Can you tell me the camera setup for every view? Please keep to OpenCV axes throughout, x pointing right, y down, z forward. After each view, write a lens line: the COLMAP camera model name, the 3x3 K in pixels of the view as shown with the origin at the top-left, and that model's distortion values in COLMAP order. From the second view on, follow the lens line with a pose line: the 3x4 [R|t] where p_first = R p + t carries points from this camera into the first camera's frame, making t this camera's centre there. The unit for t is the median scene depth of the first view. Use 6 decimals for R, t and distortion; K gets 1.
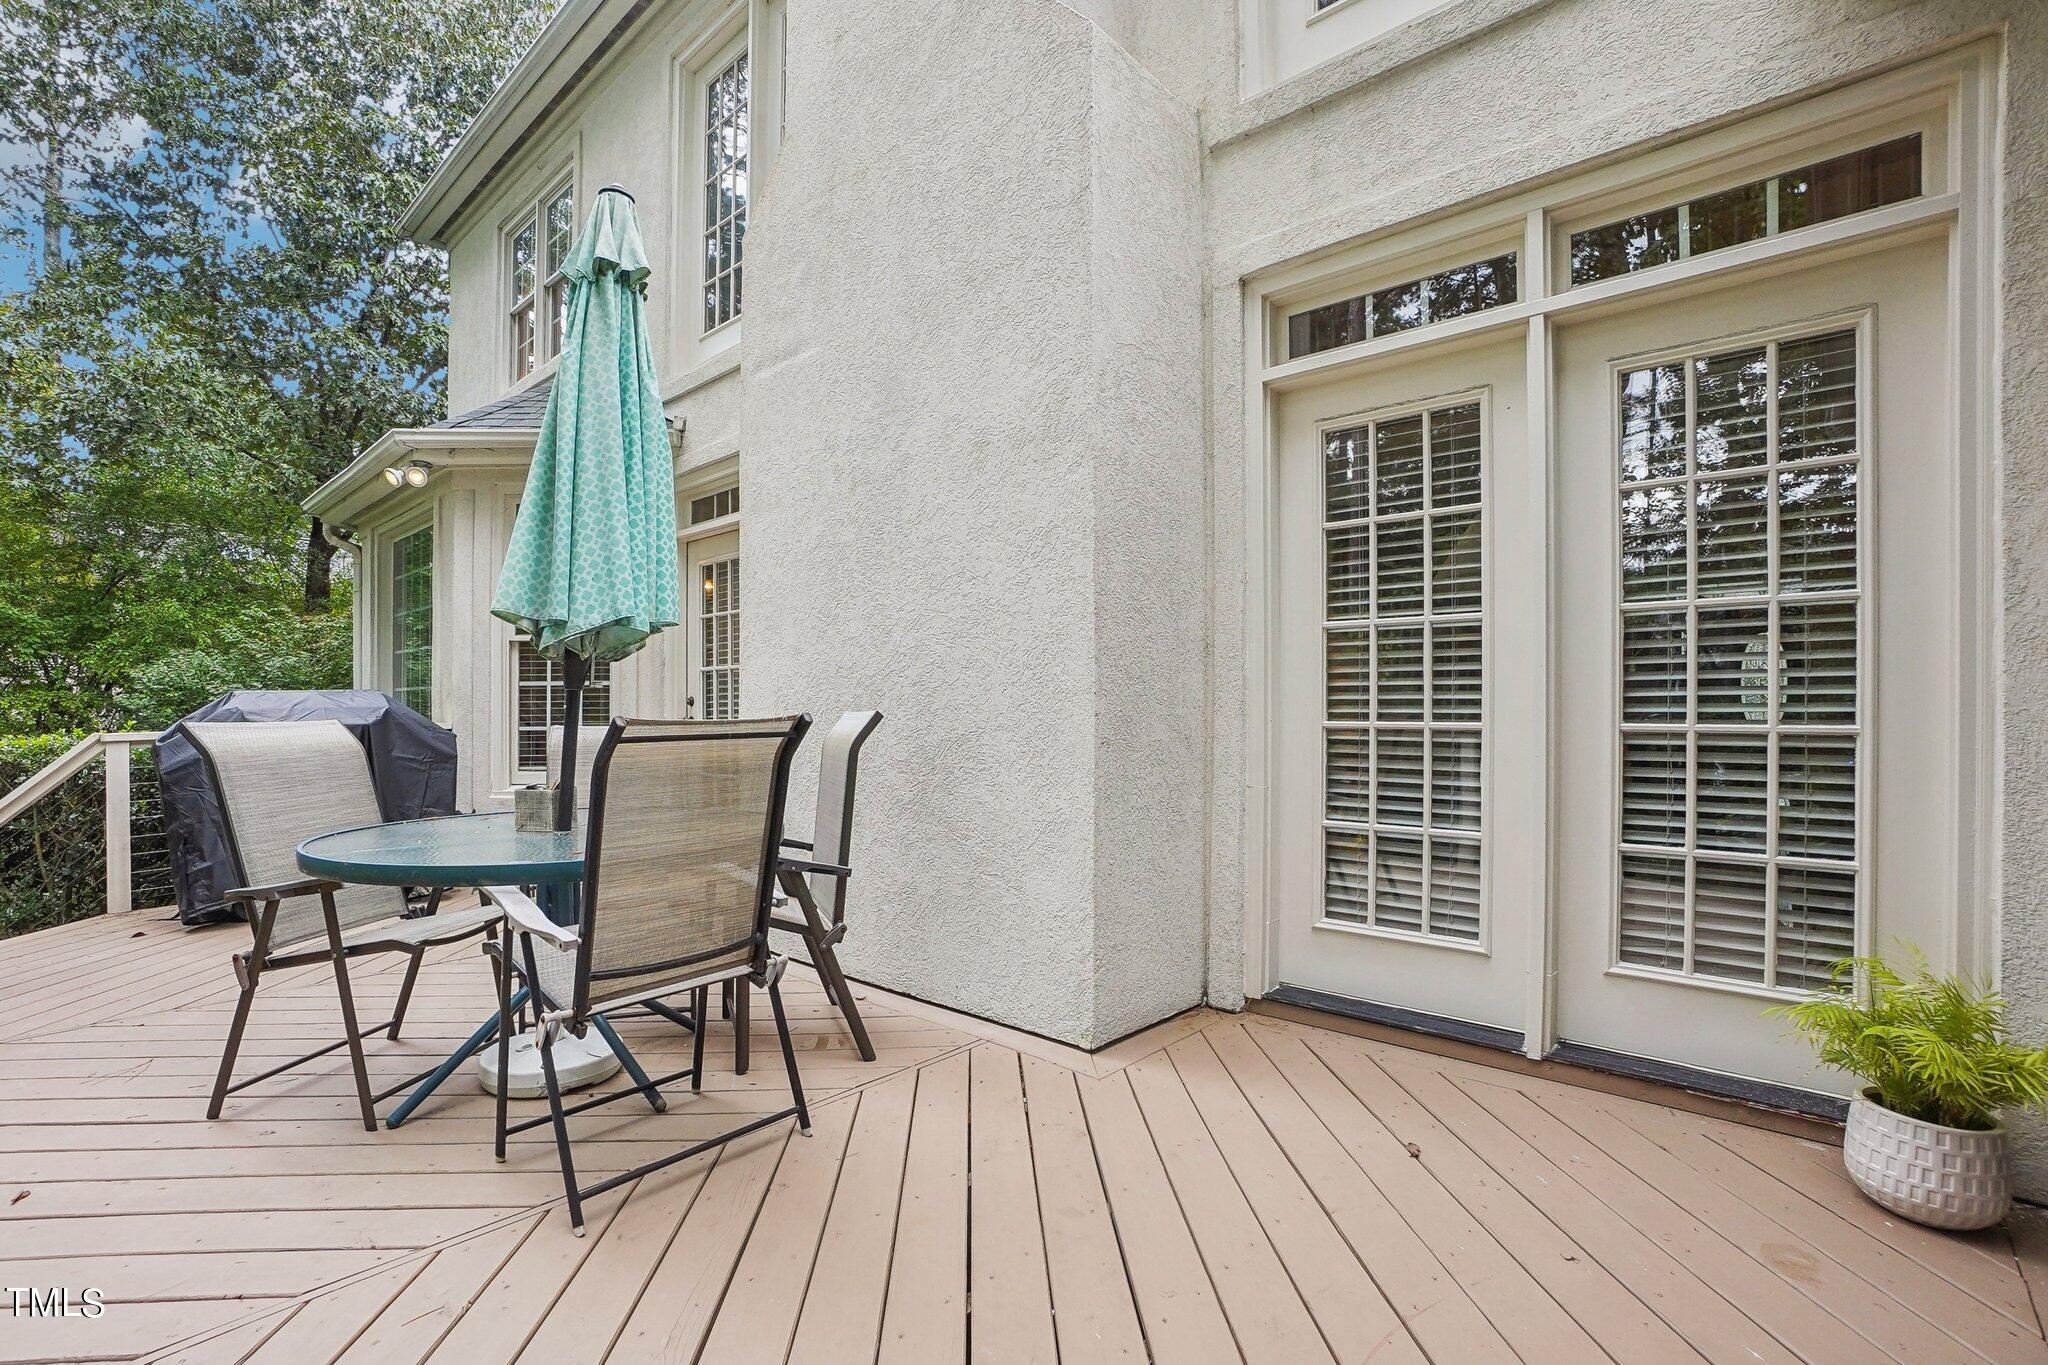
lens RADIAL K [[915.5, 0, 920.3], [0, 915.5, 711.5], [0, 0, 1]] dist [-0.042666, 0.012218]
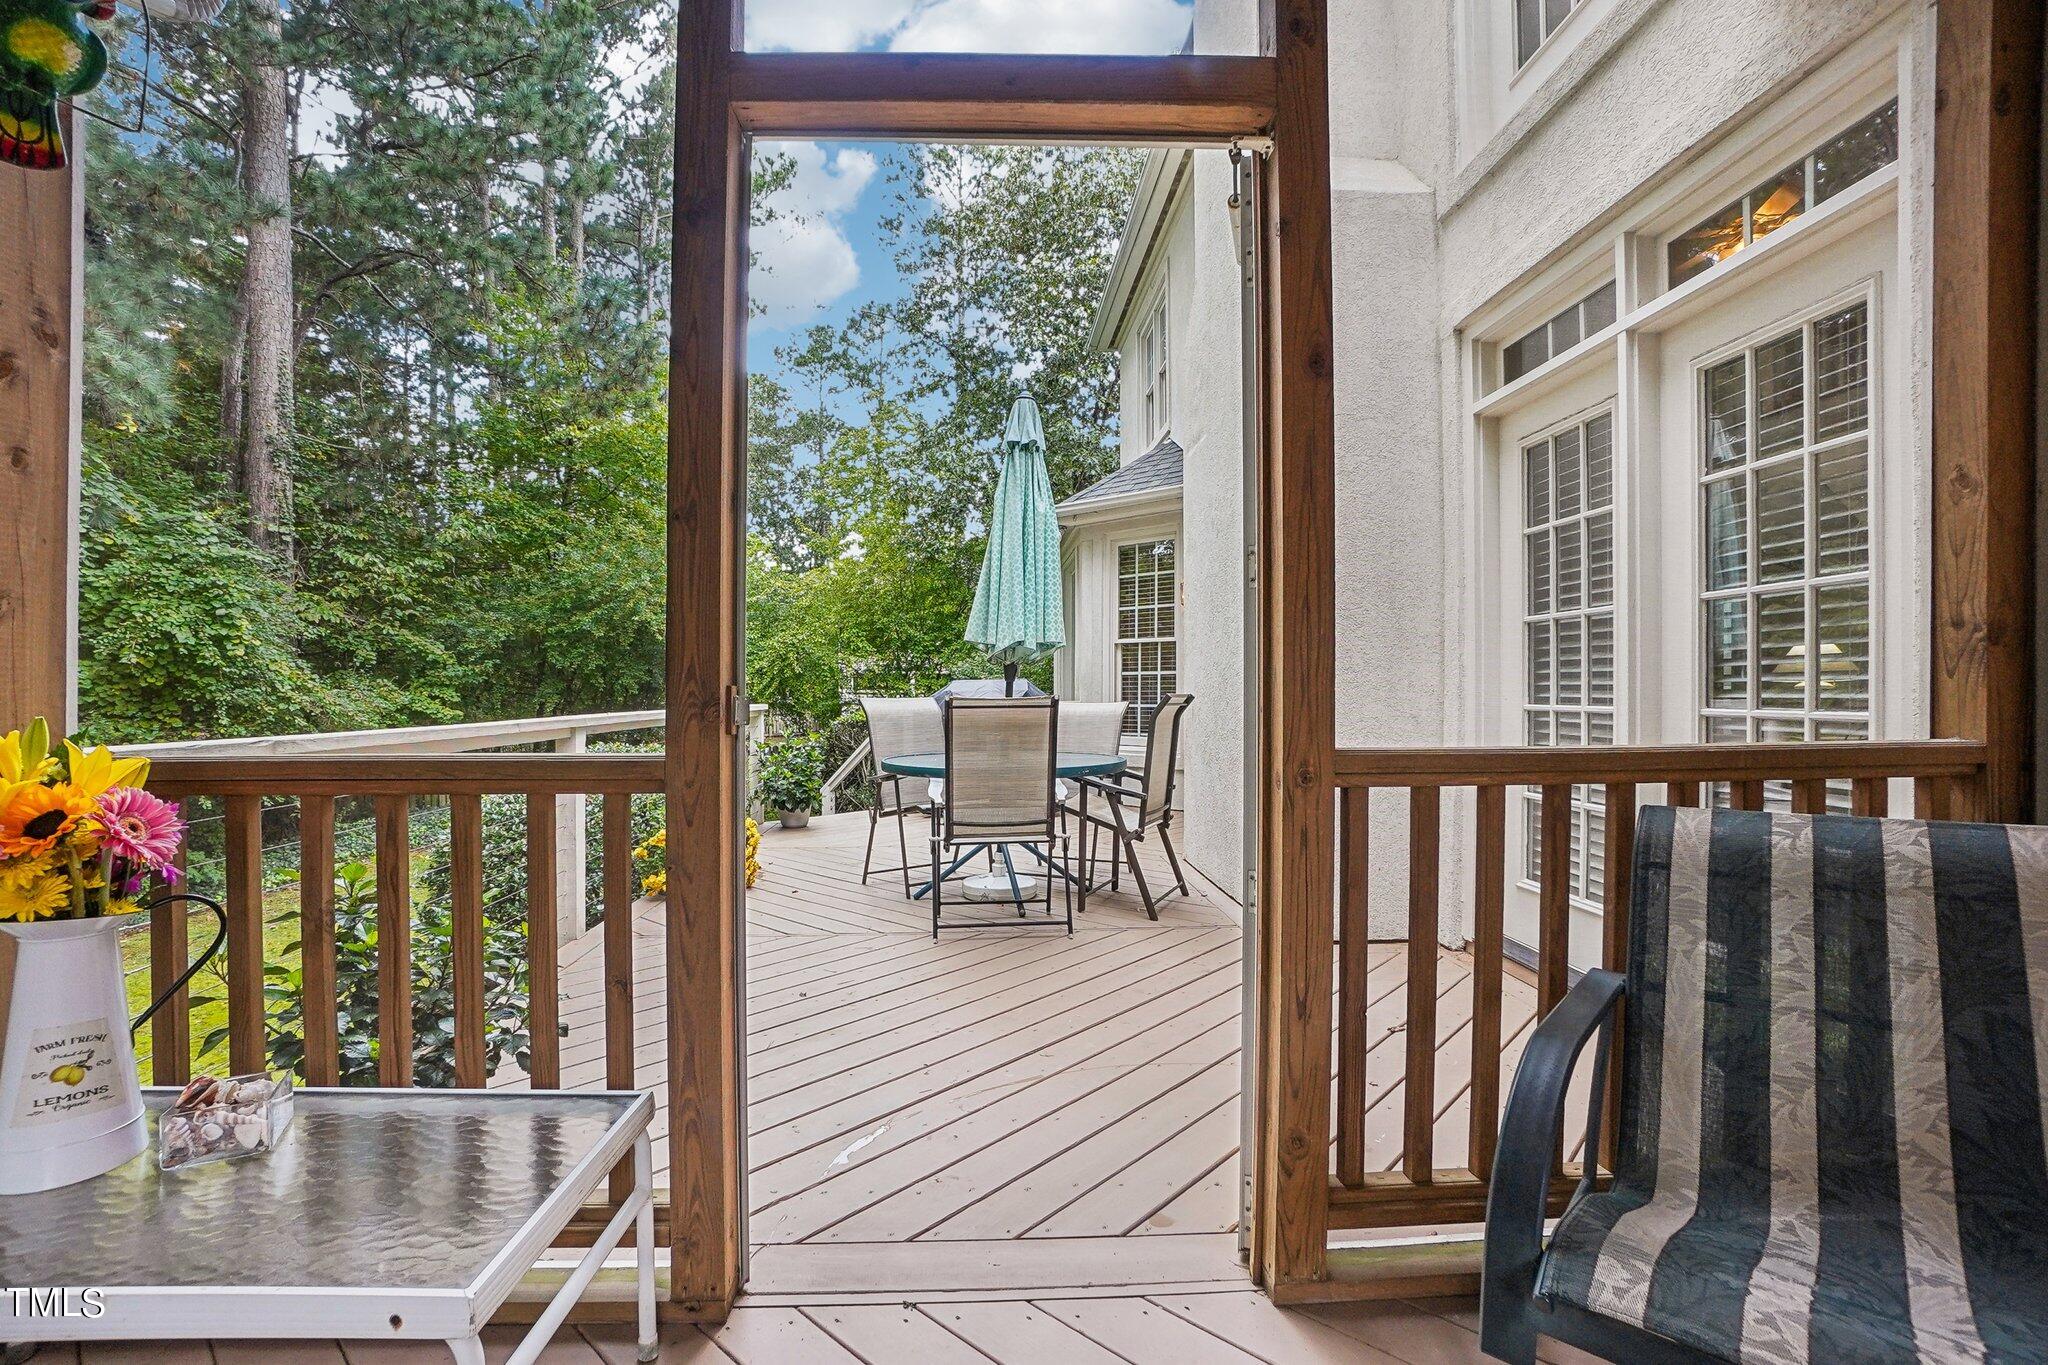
lens RADIAL K [[910.8, 0, 1024.0], [0, 910.8, 682.5], [0, 0, 1]] dist [-0.000689, 0.028788]
pose [[0.734080, -0.004543, -0.679048, 0.821444], [-0.003758, 0.999935, -0.010753, -0.001982], [0.679053, 0.010446, 0.734015, -0.282611]]
